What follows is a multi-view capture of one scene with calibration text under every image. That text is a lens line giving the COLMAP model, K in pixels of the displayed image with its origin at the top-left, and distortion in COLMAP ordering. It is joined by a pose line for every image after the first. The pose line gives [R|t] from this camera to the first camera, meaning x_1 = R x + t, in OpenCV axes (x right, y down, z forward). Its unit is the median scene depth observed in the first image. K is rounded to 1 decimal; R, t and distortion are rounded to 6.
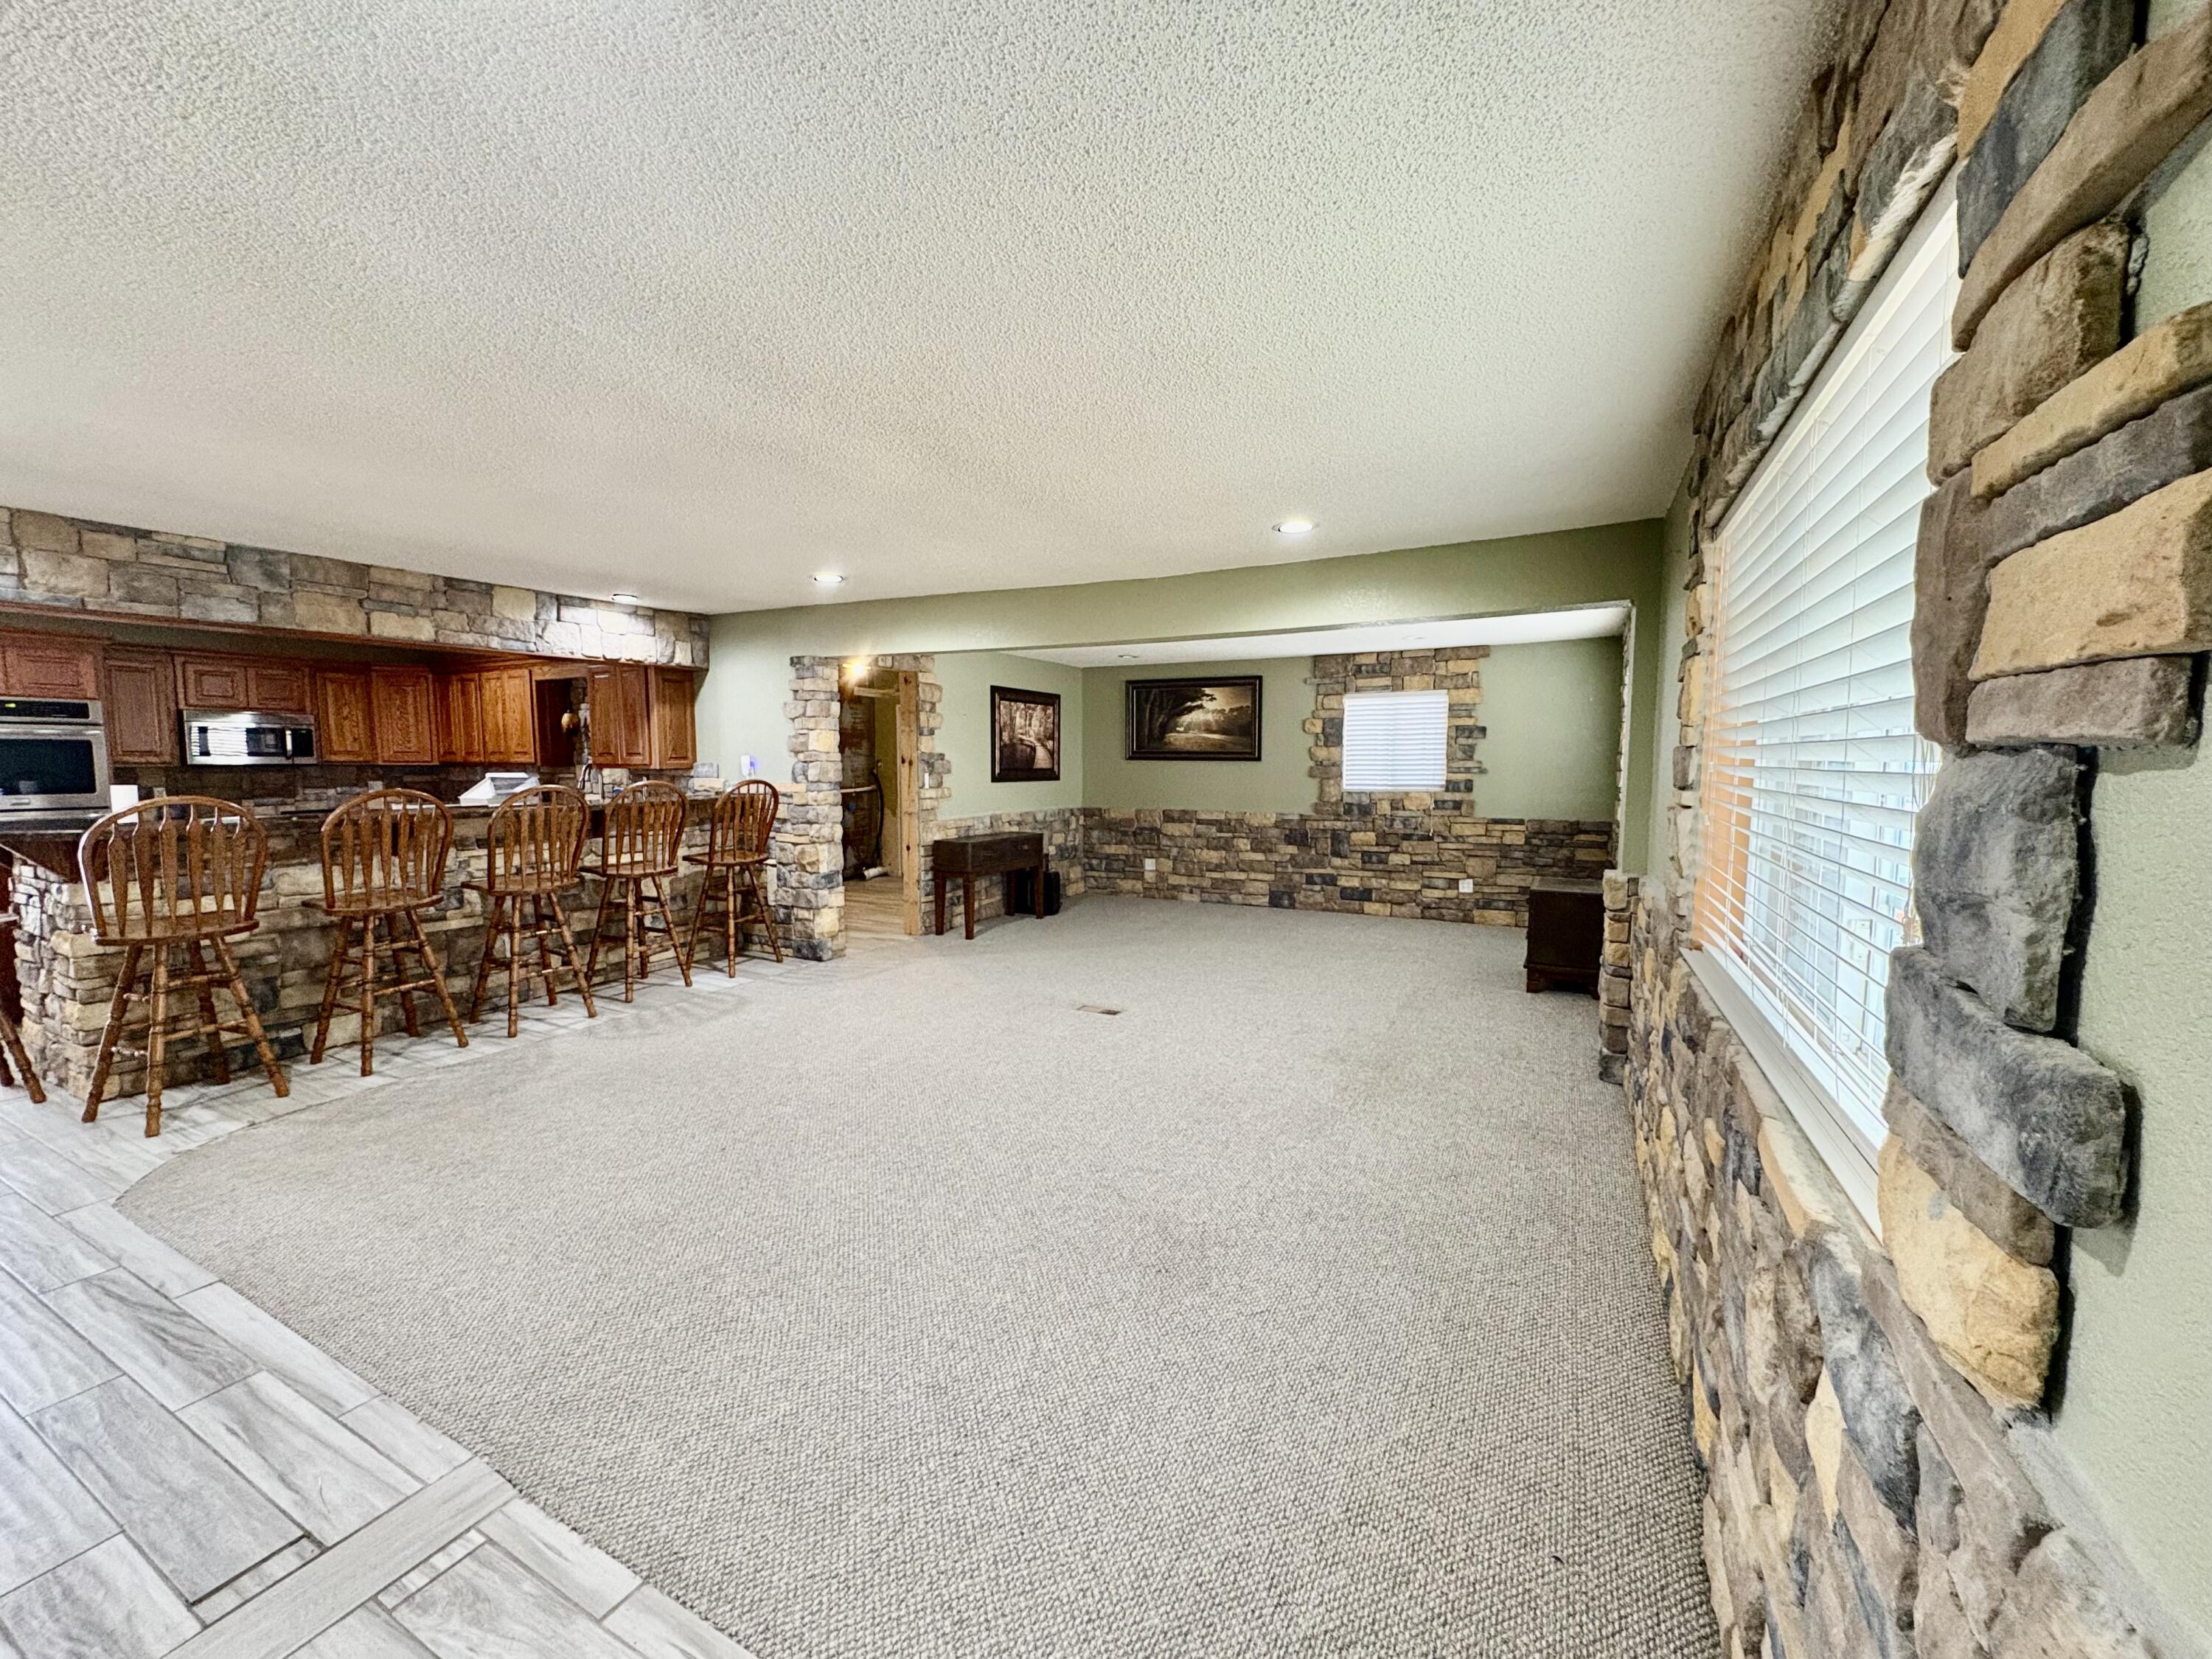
lens RADIAL K [[879.6, 0, 1105.9], [0, 879.6, 831.1], [0, 0, 1]] dist [-0.001611, 0.001014]
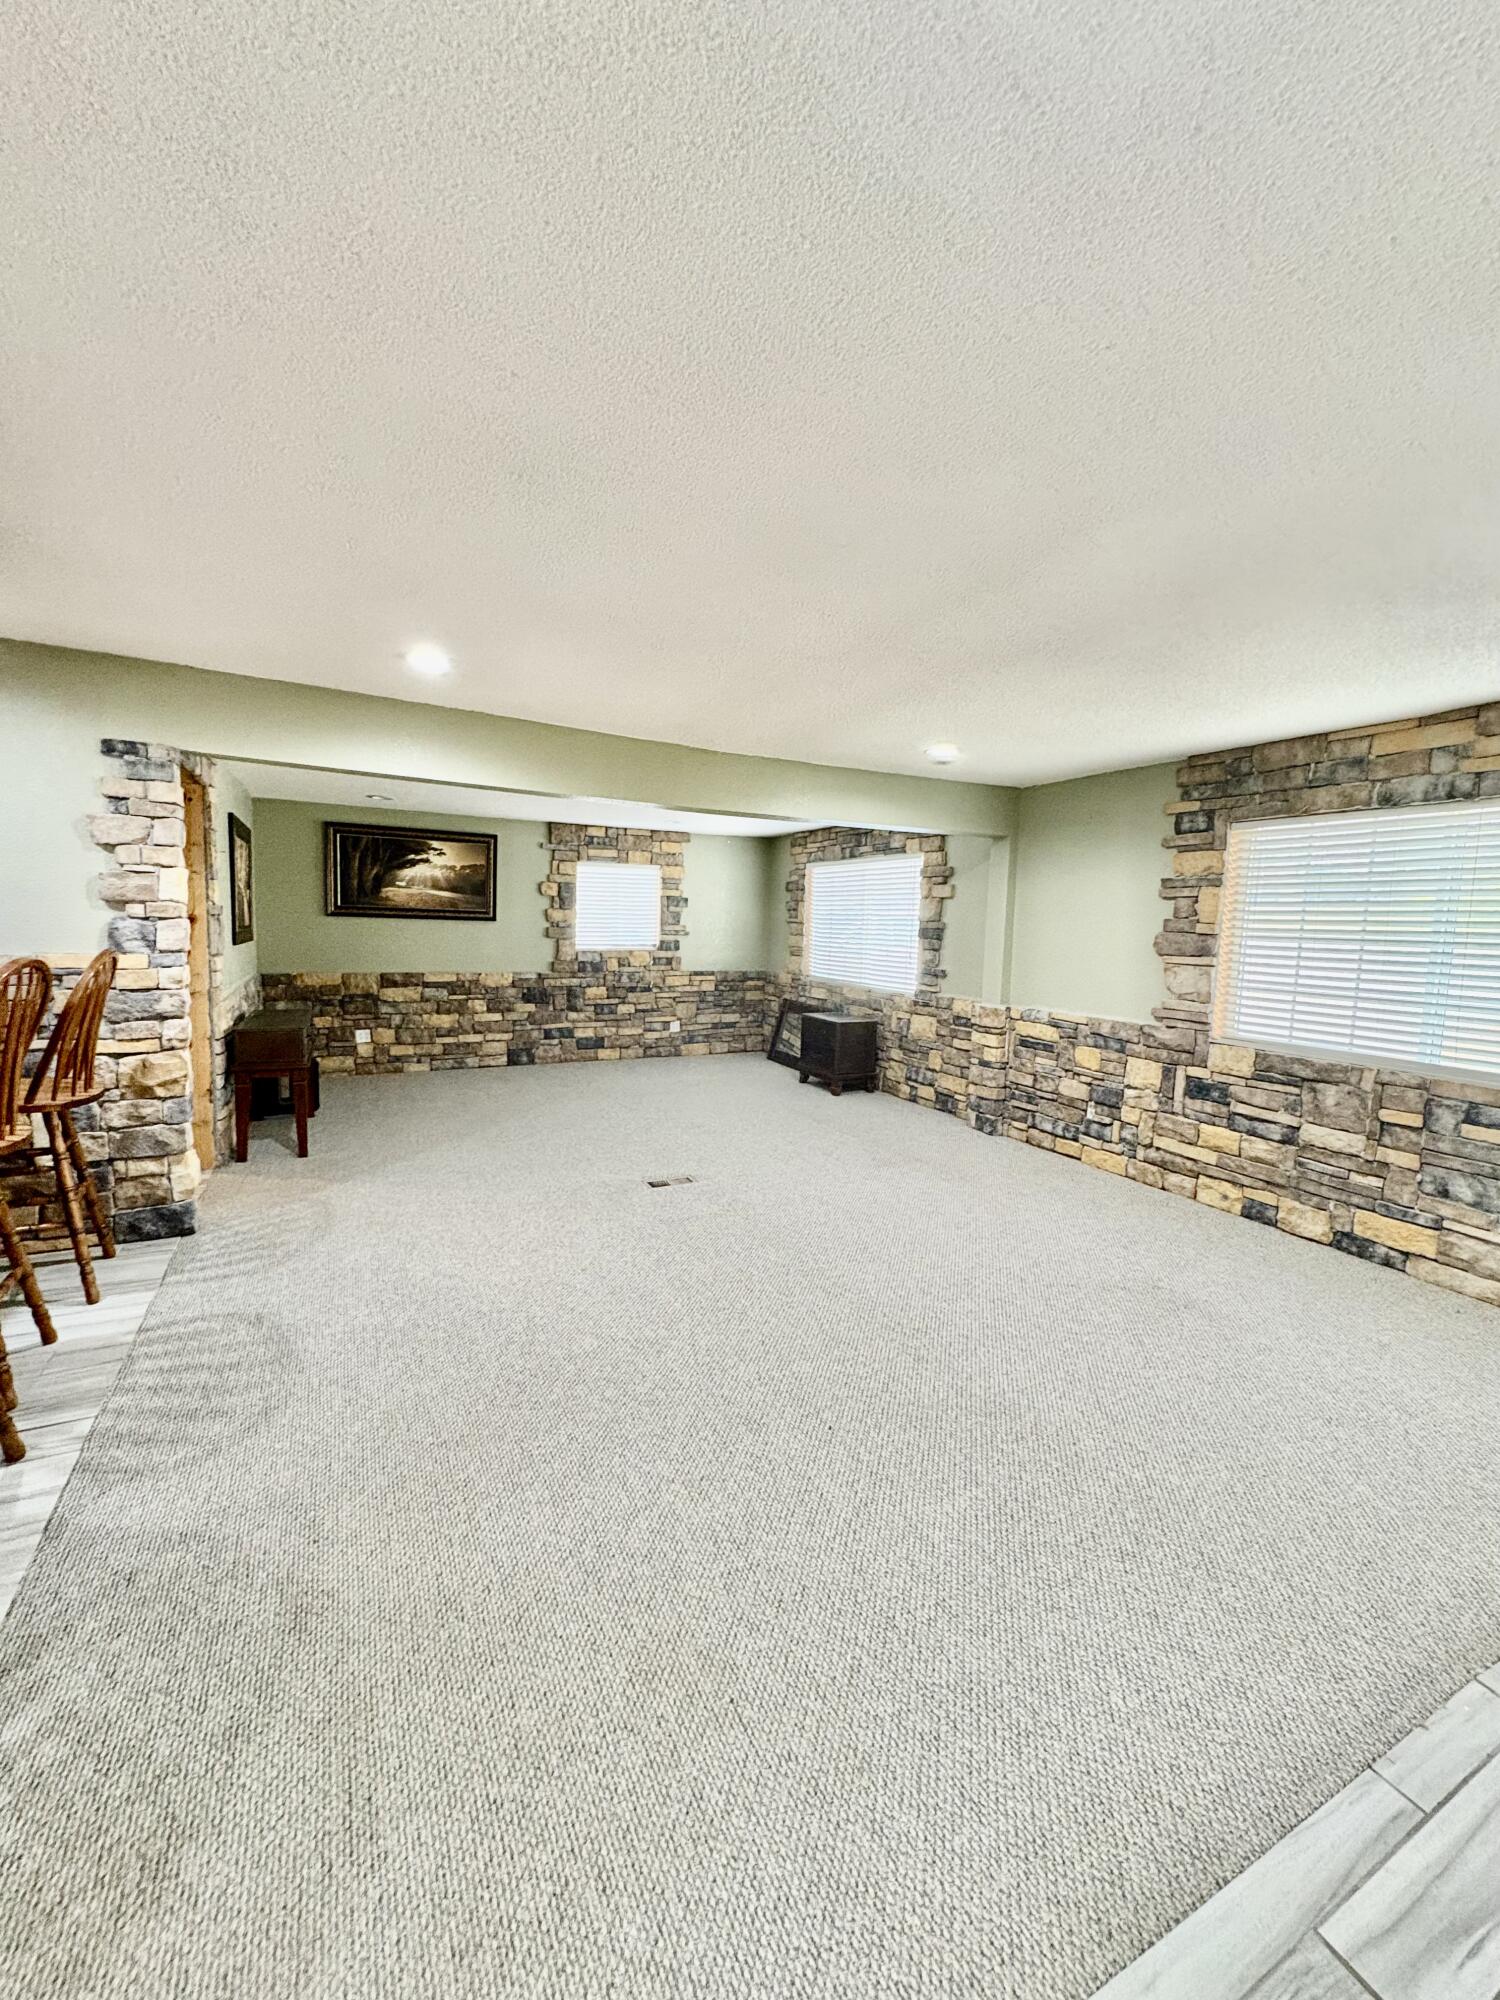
lens RADIAL K [[795.3, 0, 745.6], [0, 795.3, 1001.9], [0, 0, 1]] dist [-0.001611, 0.001014]
pose [[0.577749, -0.066001, 0.813541, -0.422533], [0.039962, 0.997817, 0.052571, -0.025846], [-0.815235, 0.002138, 0.579126, 0.262382]]
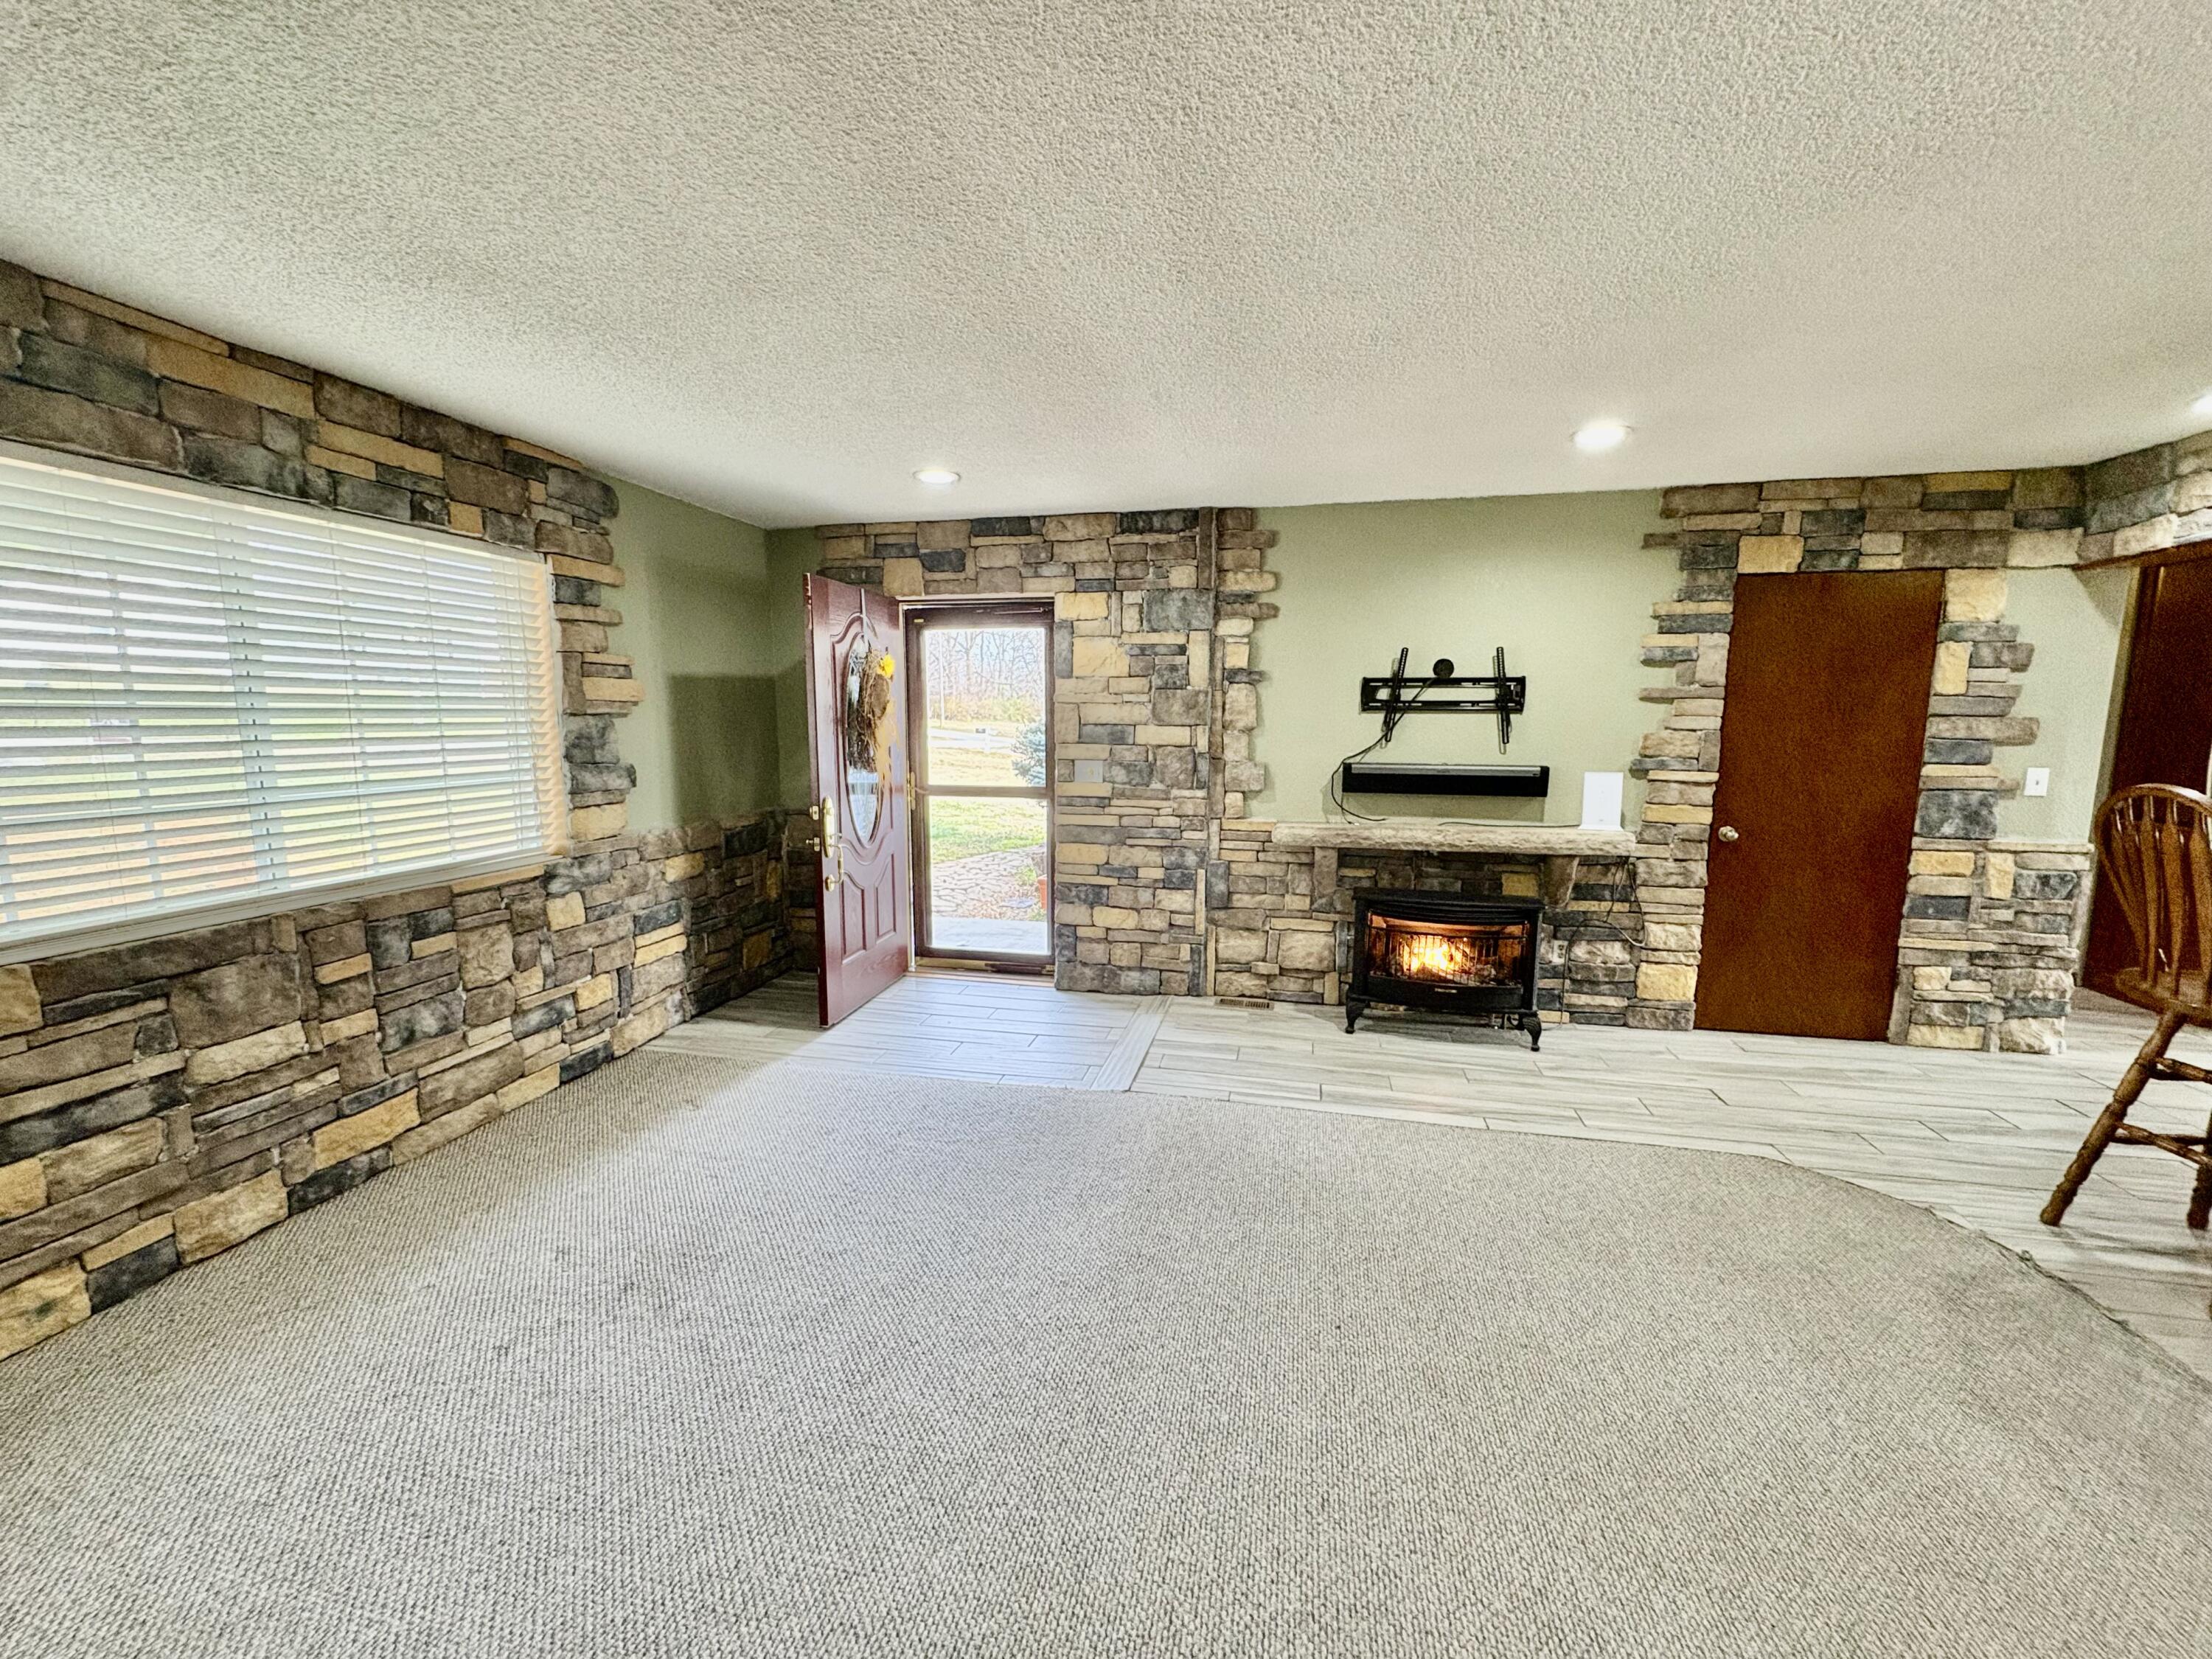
lens RADIAL K [[879.6, 0, 1109.8], [0, 879.6, 832.0], [0, 0, 1]] dist [-0.001611, 0.001014]
pose [[-0.964972, 0.031645, -0.260437, -0.046280], [-0.025646, 0.976566, 0.213683, -0.053972], [0.261096, 0.212877, -0.941548, 0.606687]]
